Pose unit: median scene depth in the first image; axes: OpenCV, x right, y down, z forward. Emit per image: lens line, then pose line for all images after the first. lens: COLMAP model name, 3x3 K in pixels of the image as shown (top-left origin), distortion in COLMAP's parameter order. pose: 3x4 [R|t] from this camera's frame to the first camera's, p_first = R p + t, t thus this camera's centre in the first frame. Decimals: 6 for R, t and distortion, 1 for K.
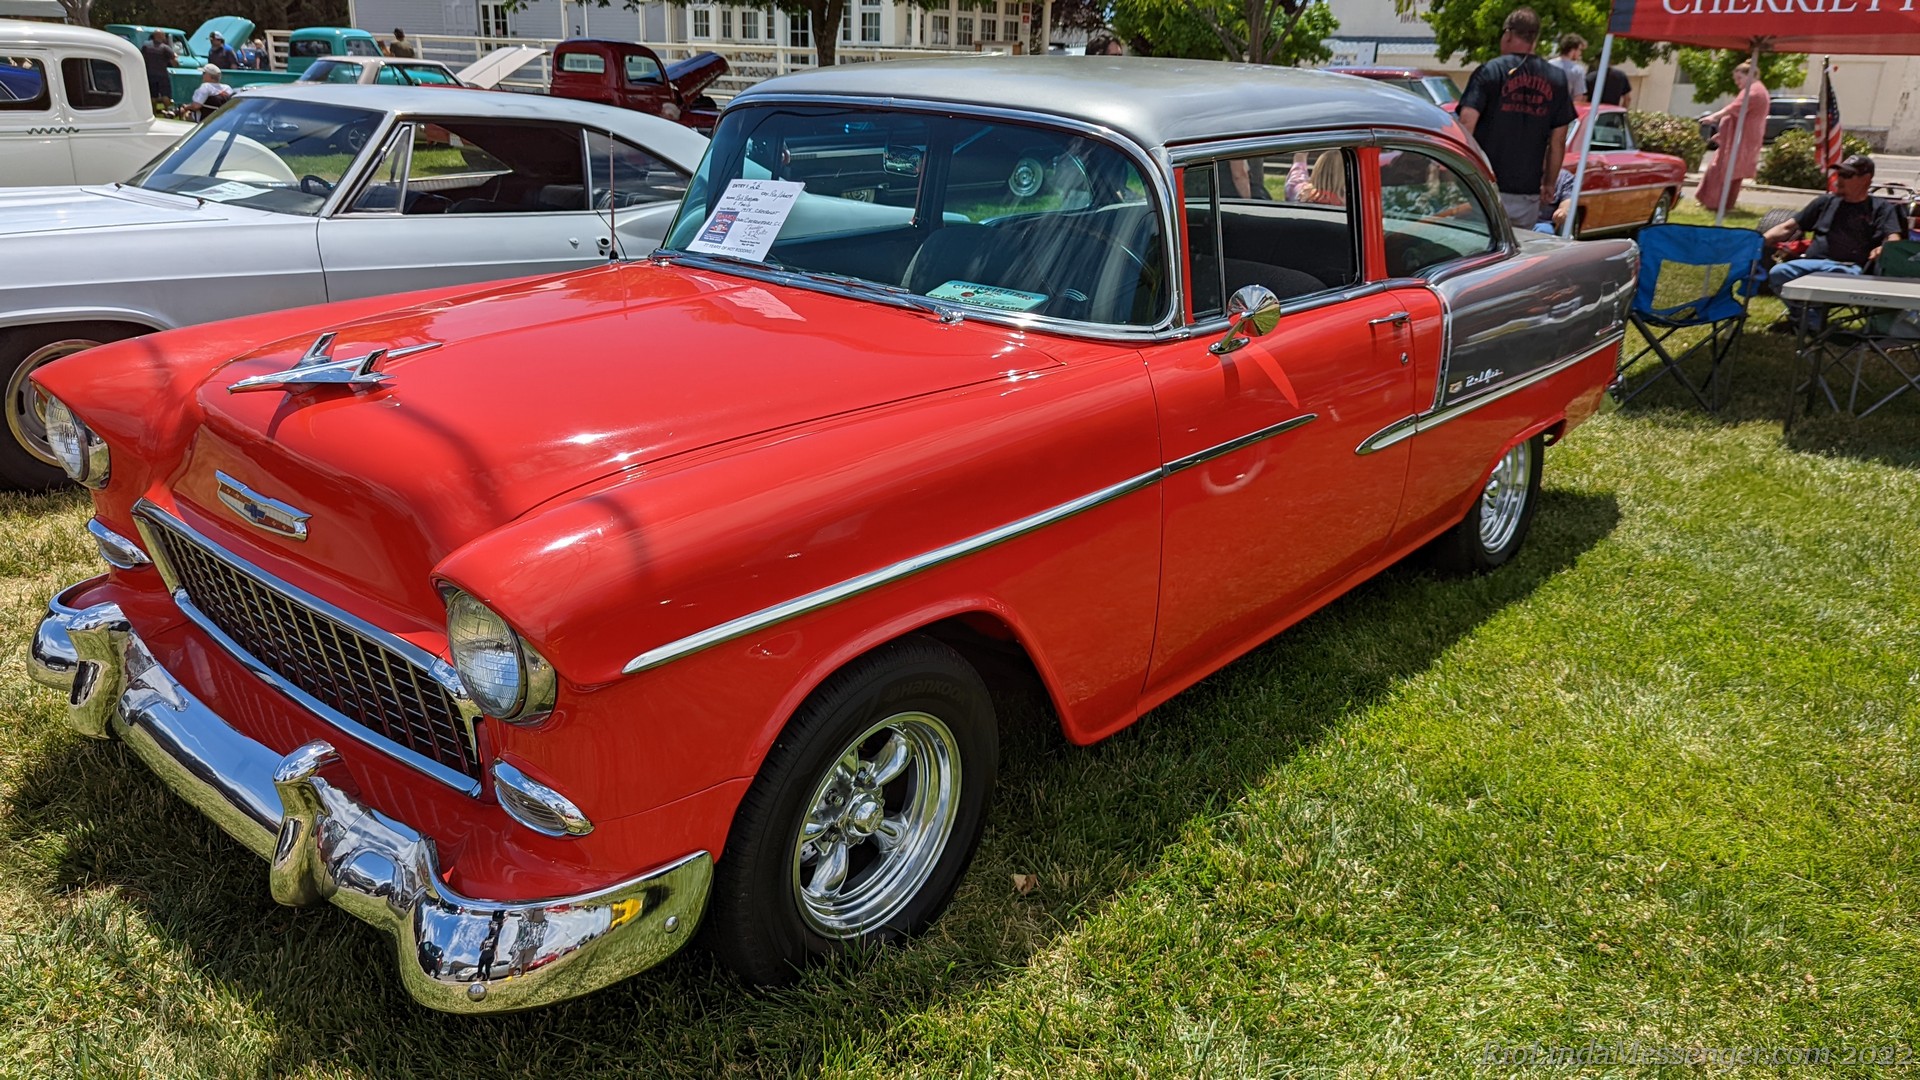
lens RADIAL K [[1372.8, 0, 960.0], [0, 1372.8, 539.9], [0, 0, 1]] dist [0.058956, -0.048670]
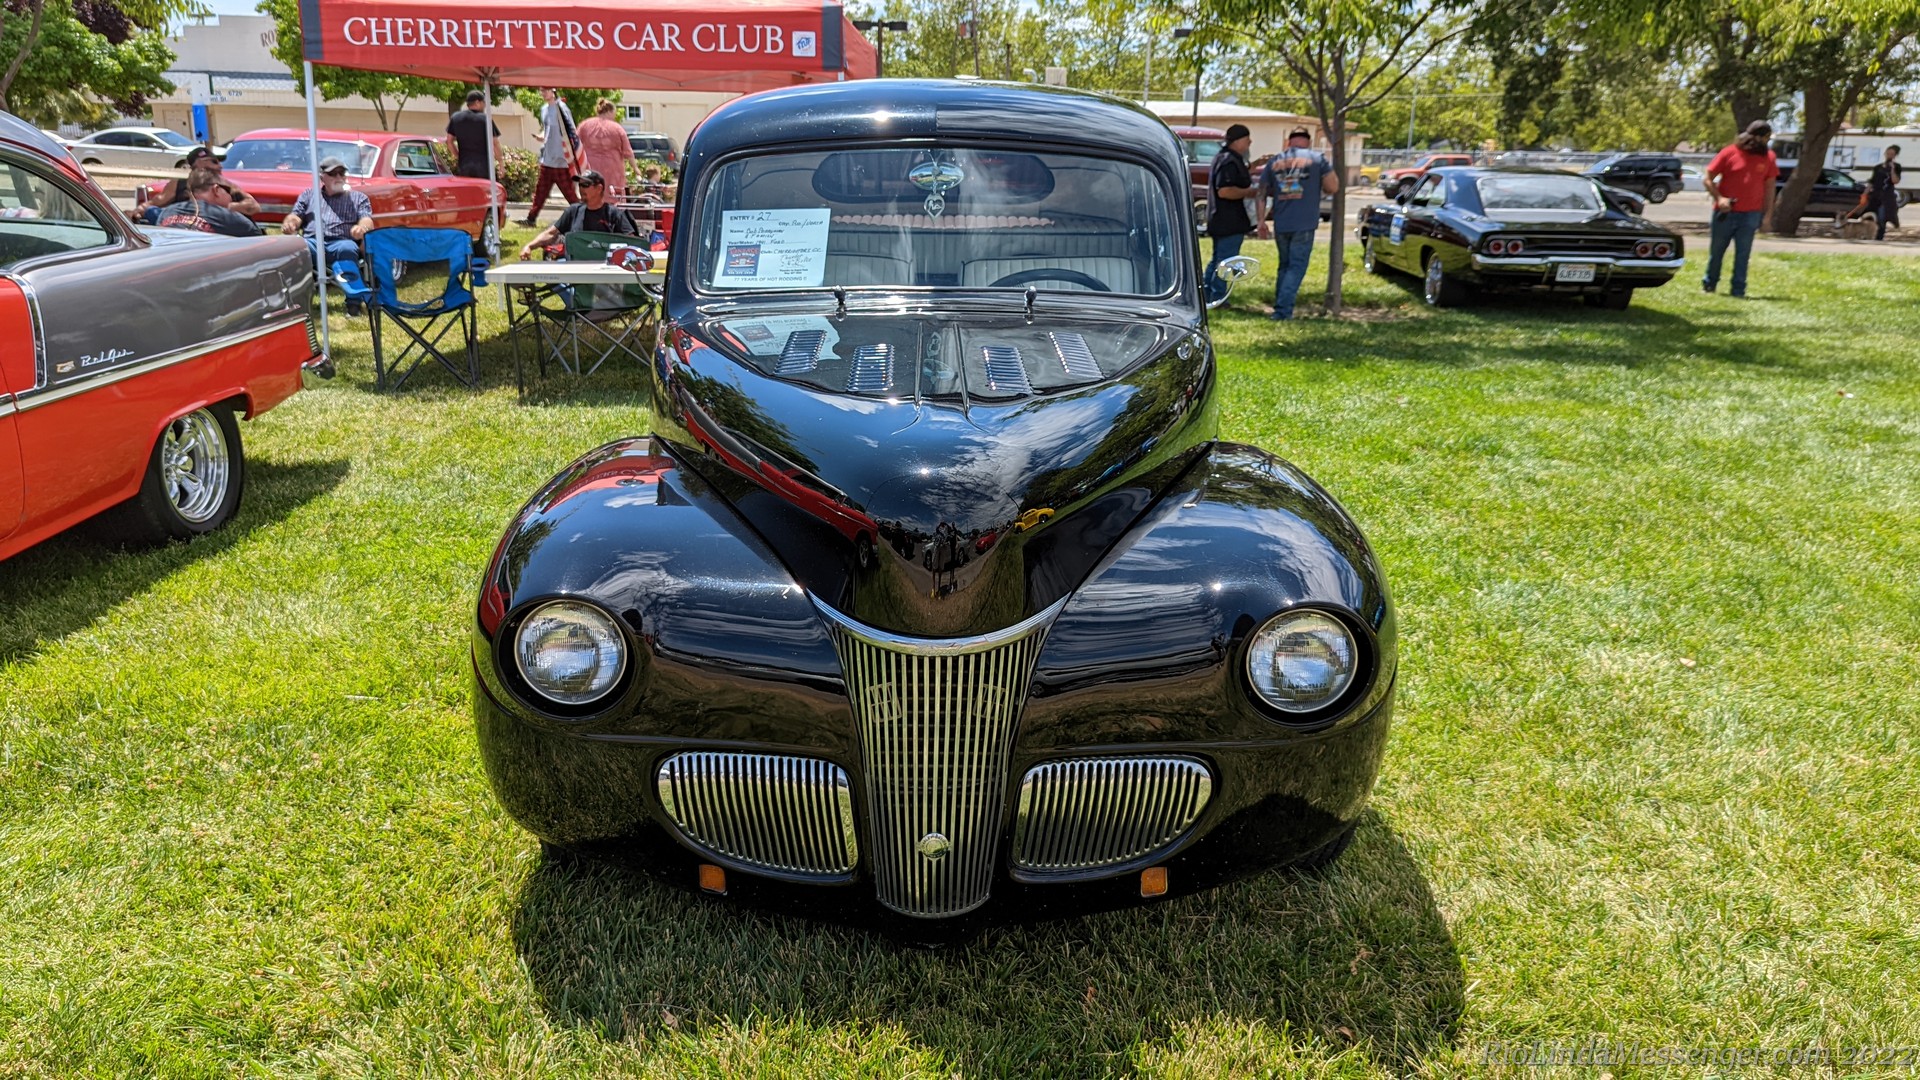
lens RADIAL K [[1372.8, 0, 960.2], [0, 1372.8, 539.3], [0, 0, 1]] dist [0.058956, -0.048670]
pose [[0.766177, -0.191249, 0.613511, 0.135739], [0.208847, 0.976970, 0.043733, 0.079634], [-0.607746, 0.094623, 0.788474, -0.177346]]
